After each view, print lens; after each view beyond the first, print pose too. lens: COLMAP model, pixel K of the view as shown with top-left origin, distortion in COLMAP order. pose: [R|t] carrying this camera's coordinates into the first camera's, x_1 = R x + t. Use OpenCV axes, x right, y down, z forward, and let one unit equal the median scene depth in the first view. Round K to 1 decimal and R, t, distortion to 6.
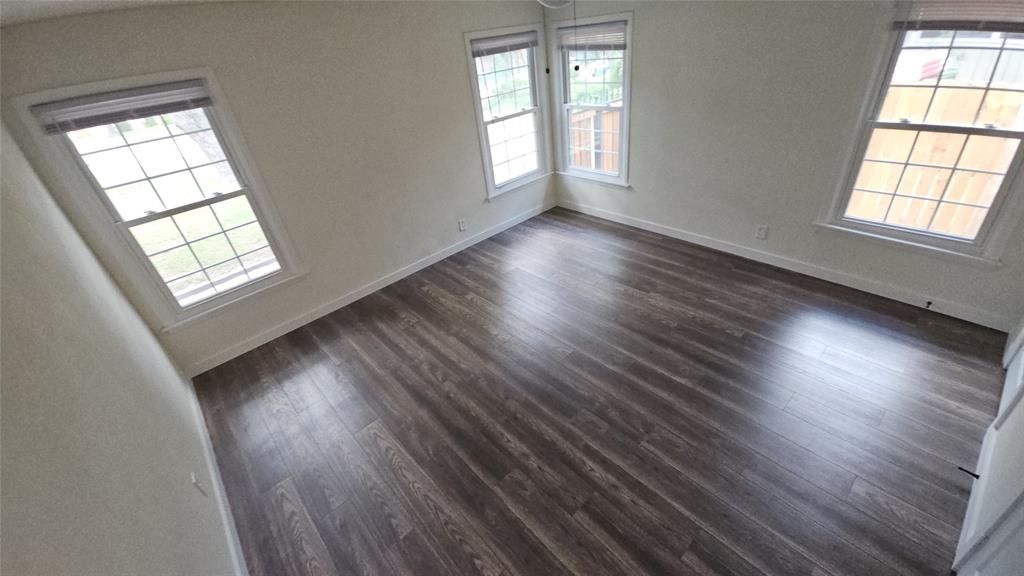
lens RADIAL K [[414.7, 0, 517.7], [0, 414.7, 289.8], [0, 0, 1]] dist [0.014435, -0.008053]
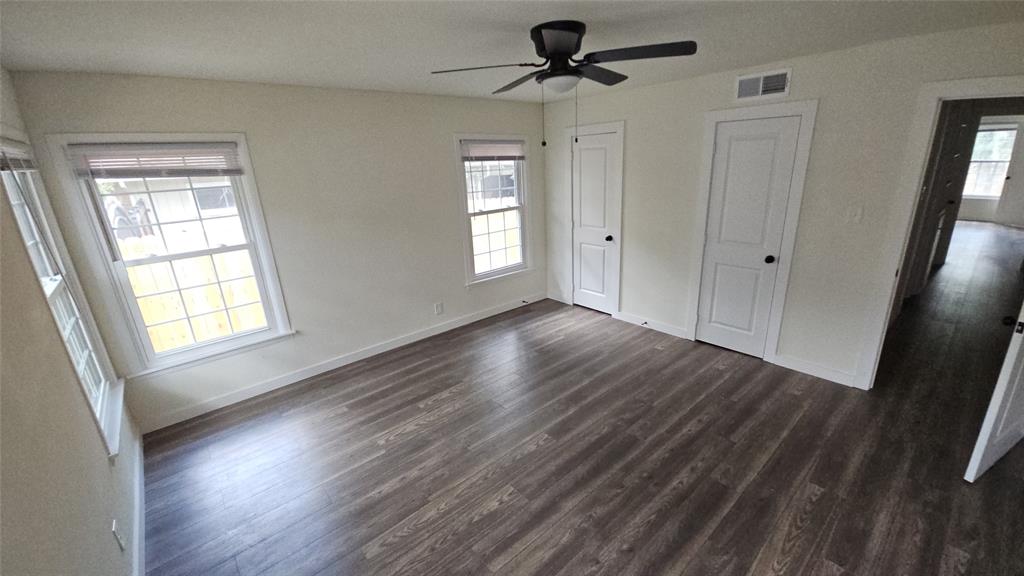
lens RADIAL K [[414.7, 0, 517.7], [0, 414.7, 289.8], [0, 0, 1]] dist [0.014435, -0.008053]
pose [[0.022533, -0.198933, 0.979754, -0.771206], [0.571603, 0.806587, 0.150626, -0.307792], [-0.820221, 0.556636, 0.131885, 0.820836]]
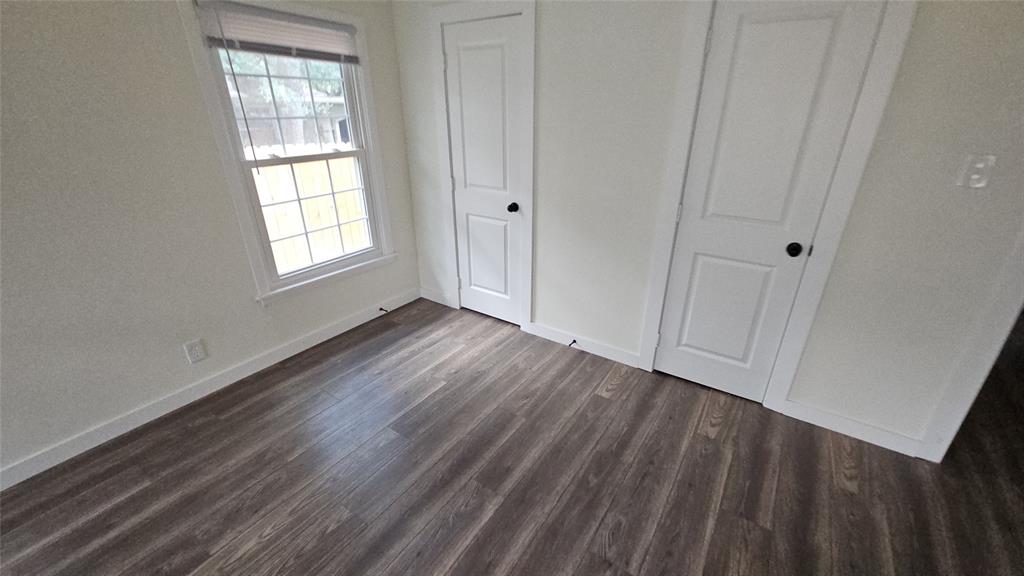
lens RADIAL K [[414.7, 0, 517.7], [0, 414.7, 289.8], [0, 0, 1]] dist [0.014435, -0.008053]
pose [[-0.236872, -0.293024, 0.926298, -0.099049], [0.542689, 0.750914, 0.376320, -0.238476], [-0.805841, 0.591832, -0.018850, 0.754932]]
